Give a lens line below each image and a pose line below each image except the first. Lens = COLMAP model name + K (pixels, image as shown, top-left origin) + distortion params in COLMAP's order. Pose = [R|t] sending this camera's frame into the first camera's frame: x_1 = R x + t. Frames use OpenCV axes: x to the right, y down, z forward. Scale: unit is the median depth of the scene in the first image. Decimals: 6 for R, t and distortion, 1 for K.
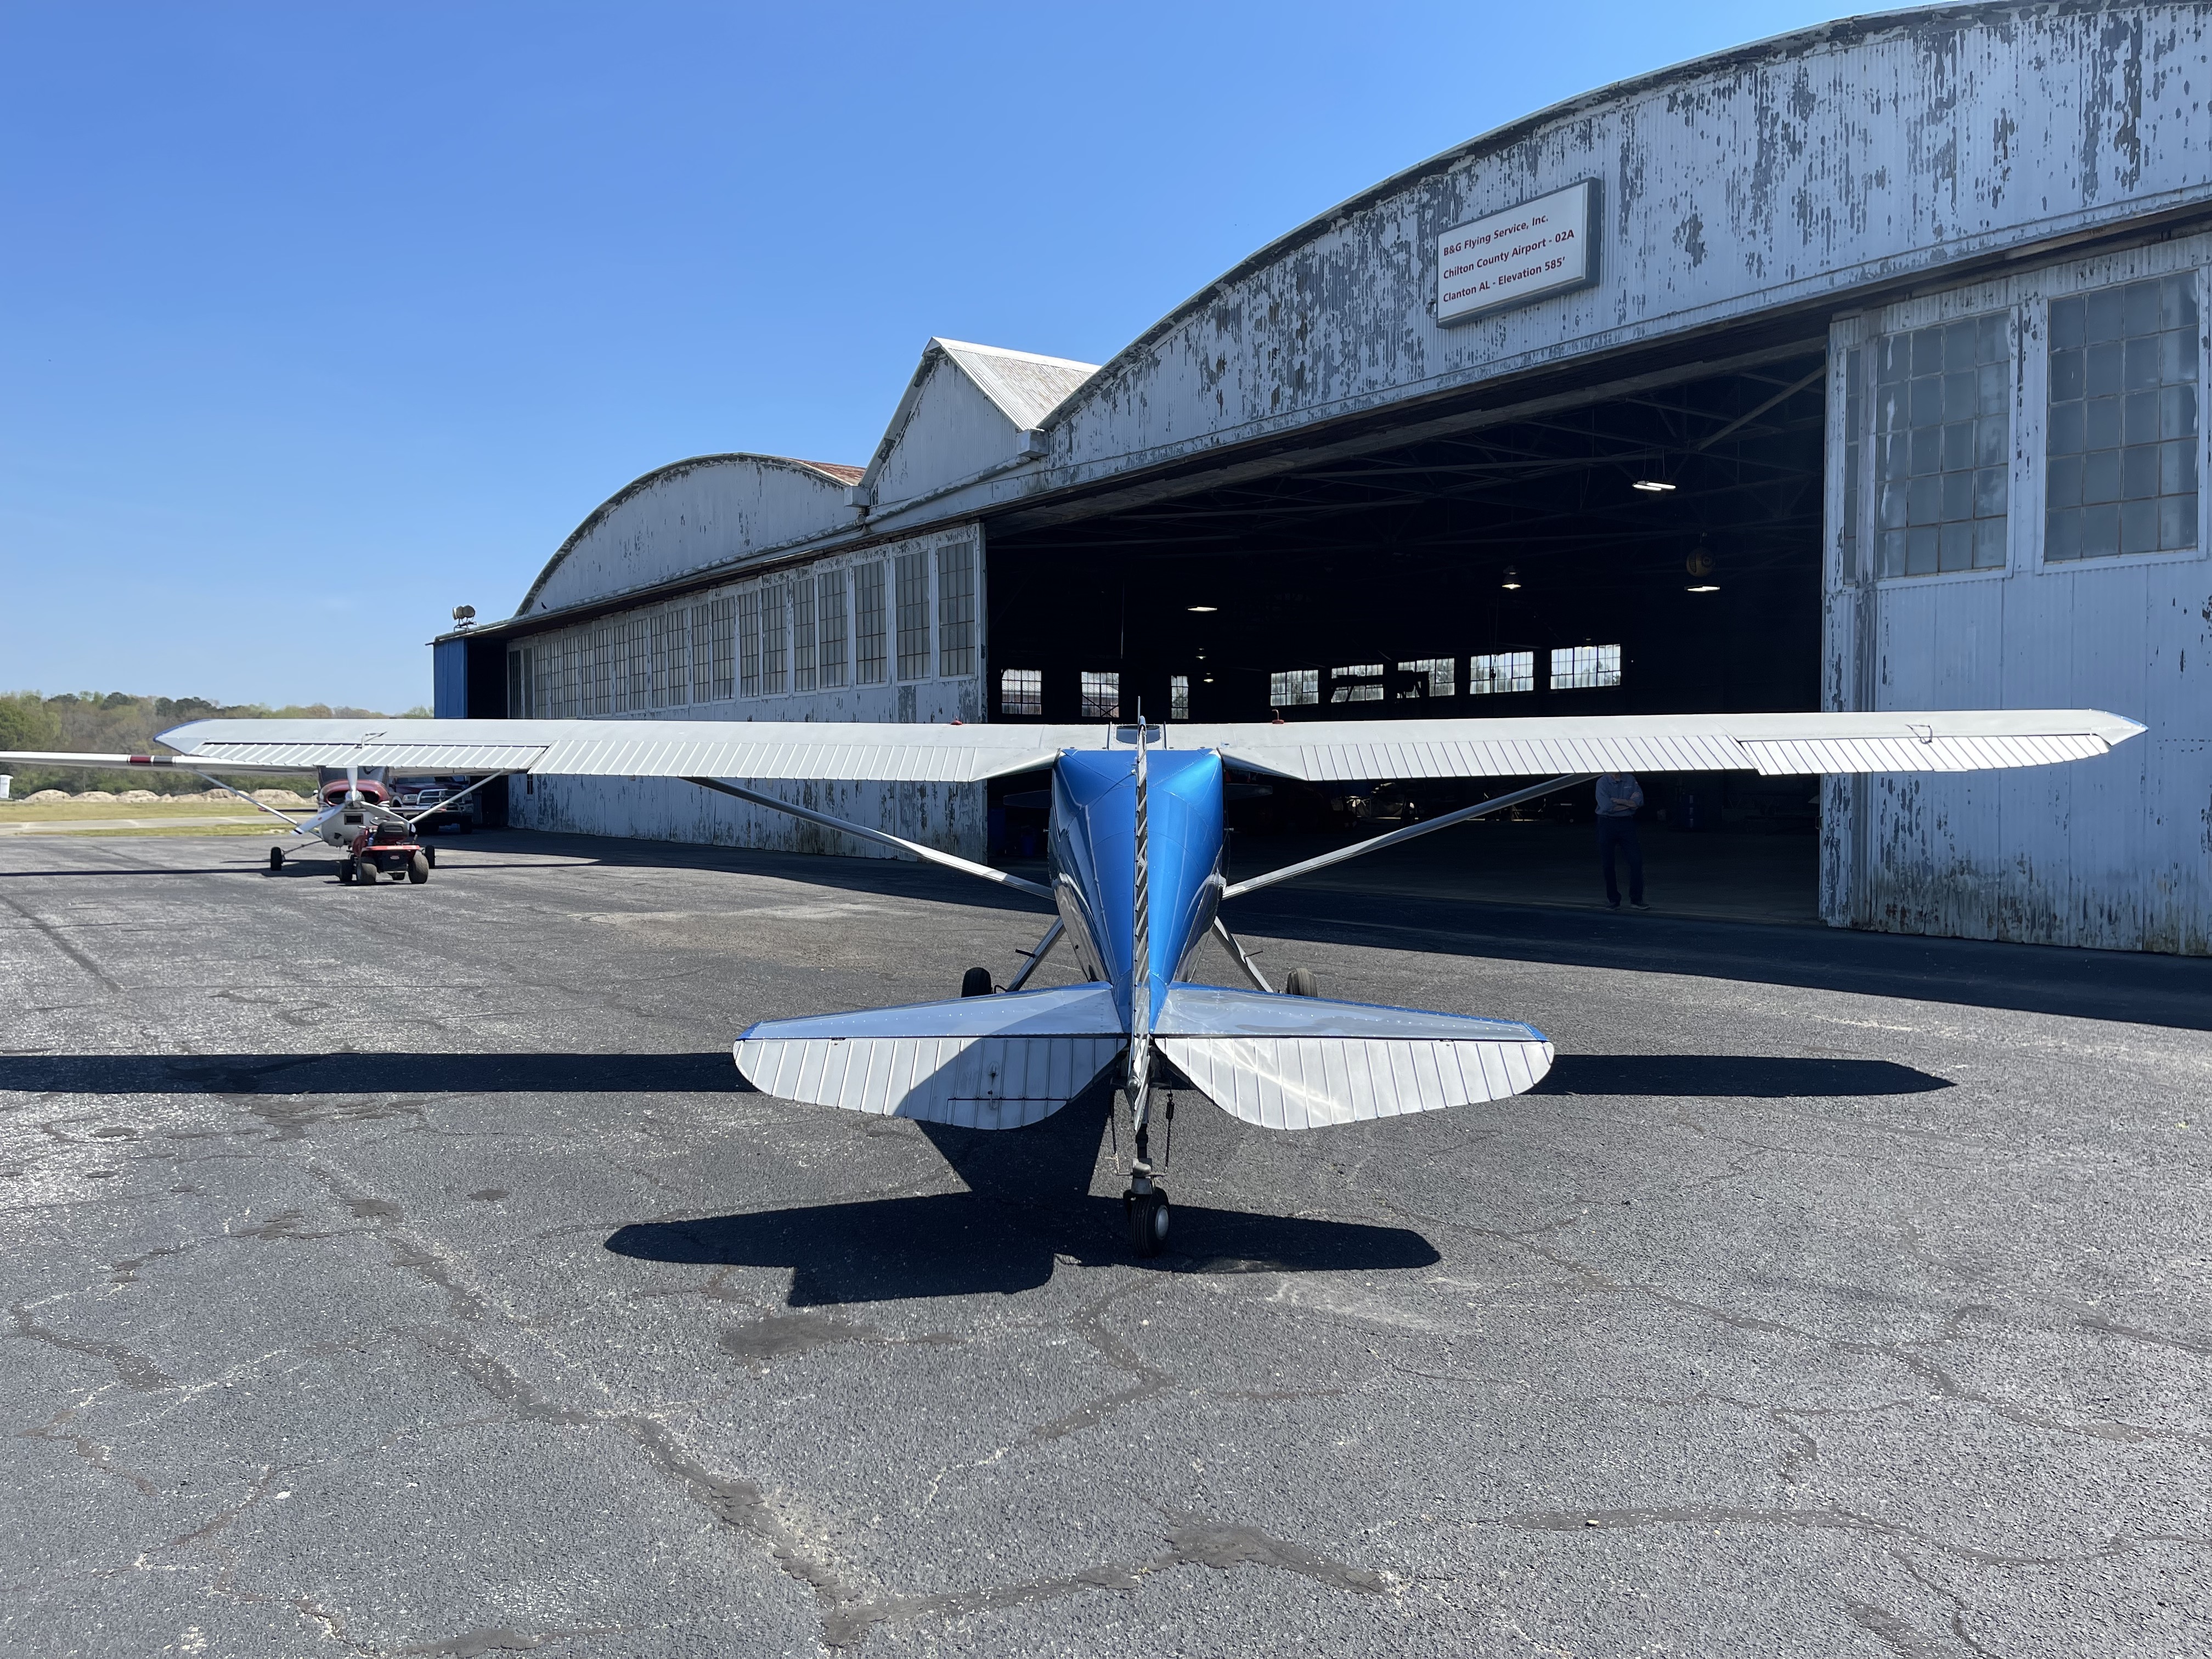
lens RADIAL K [[1674.4, 0, 1106.8], [0, 1674.4, 820.4], [0, 0, 1]] dist [0.092159, -0.127326]
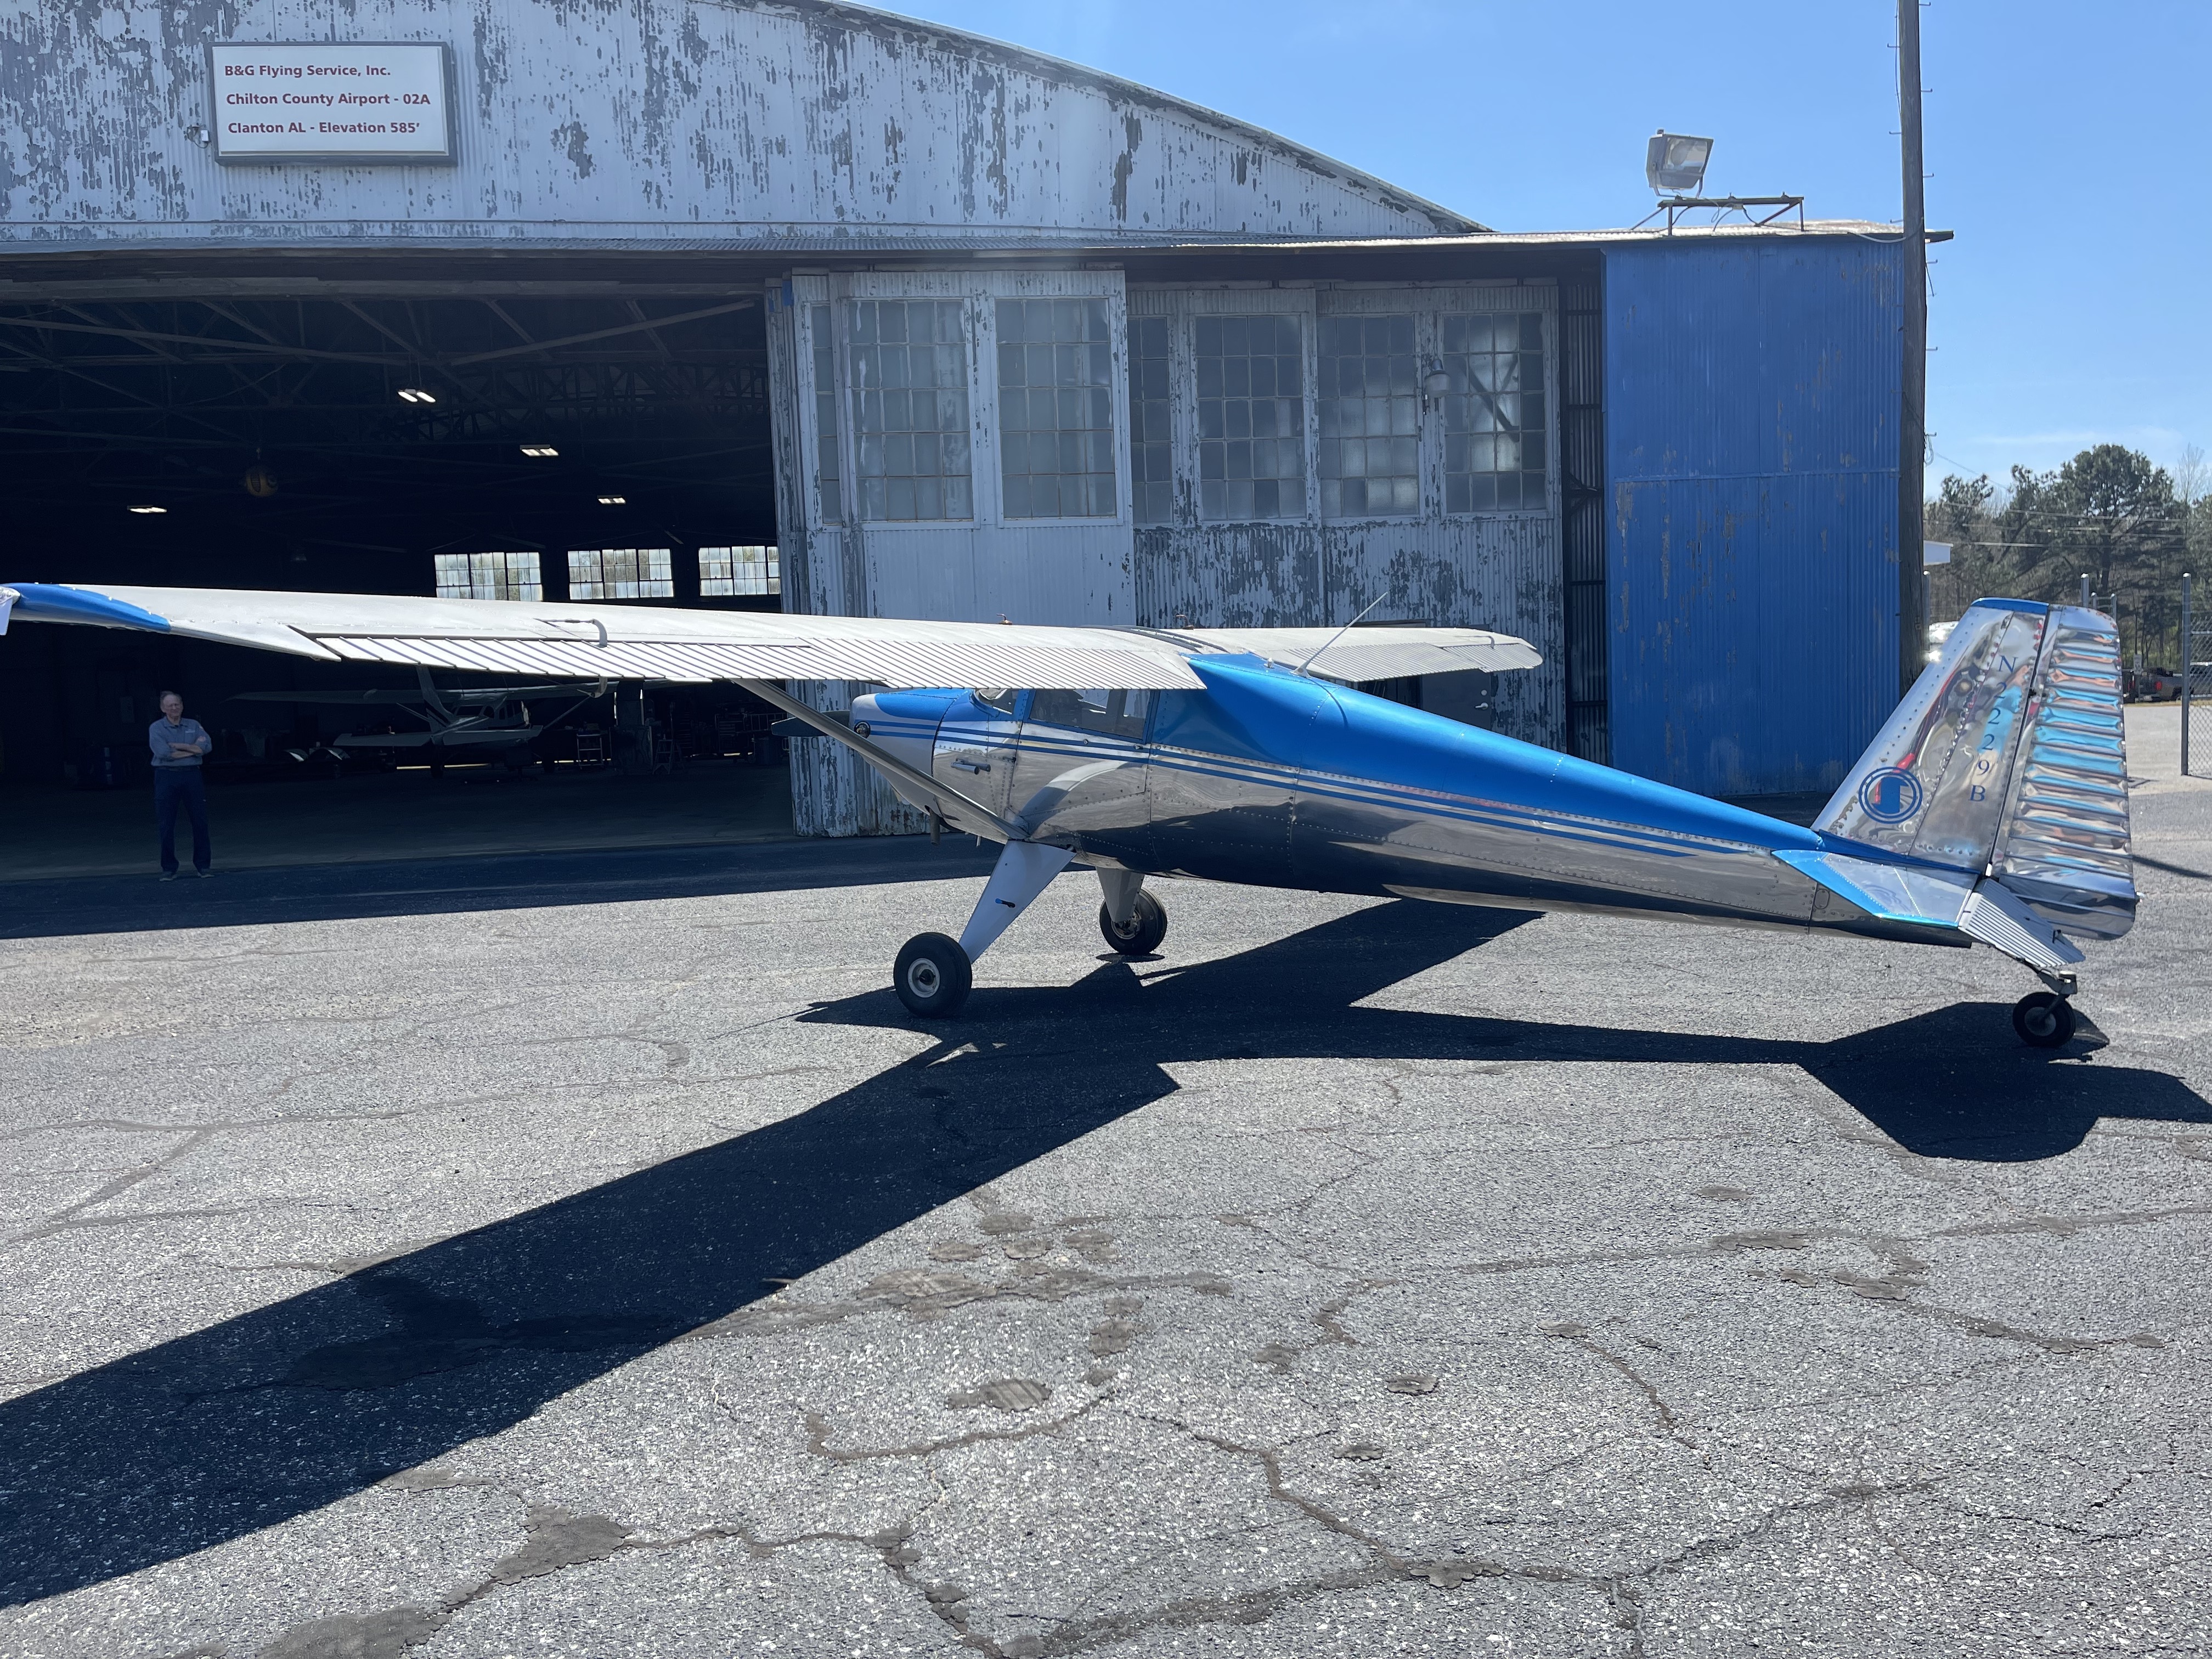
lens RADIAL K [[1674.4, 0, 1106.8], [0, 1674.4, 820.4], [0, 0, 1]] dist [0.092159, -0.127326]
pose [[0.473916, -0.083314, 0.876620, -0.452536], [0.062201, 0.996195, 0.061051, -0.003423], [-0.878370, 0.025593, 0.477295, 0.333411]]
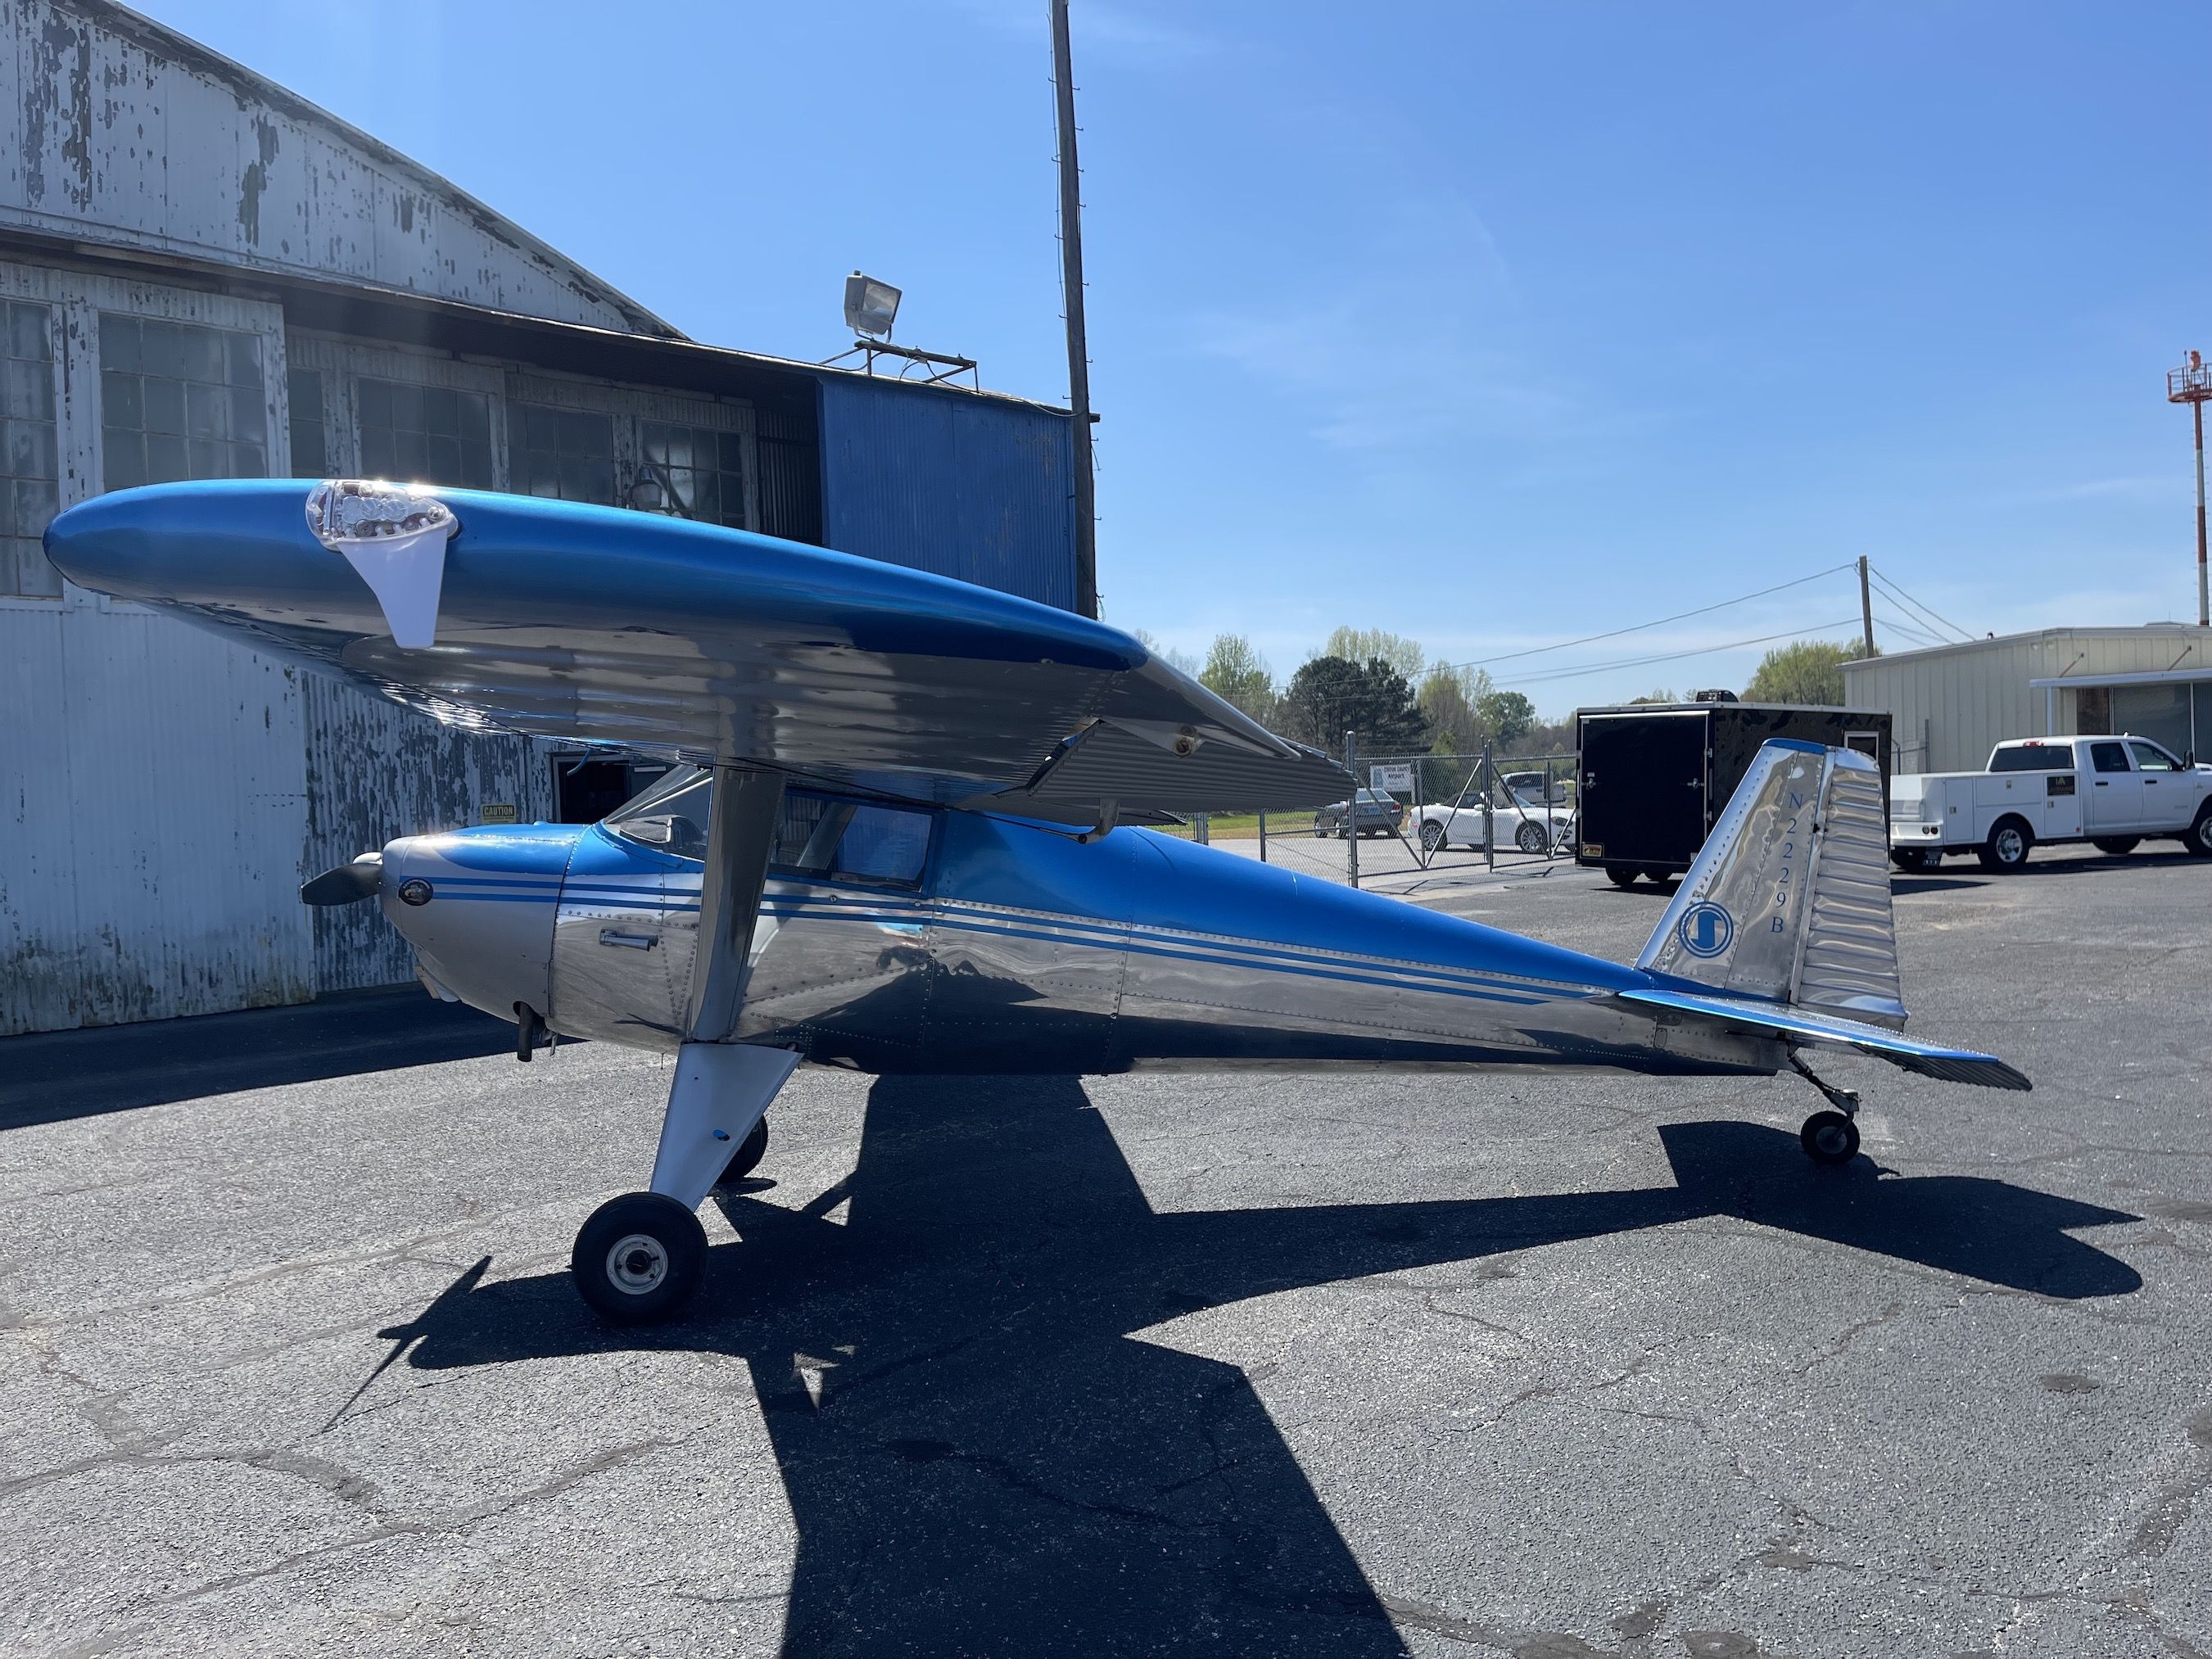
lens RADIAL K [[1674.4, 0, 1109.1], [0, 1674.4, 839.9], [0, 0, 1]] dist [0.082418, -0.106682]
pose [[-0.142896, -0.021164, 0.989511, -0.386881], [0.065246, 0.997395, 0.030755, -0.016538], [-0.987585, 0.068957, -0.141143, 0.563308]]
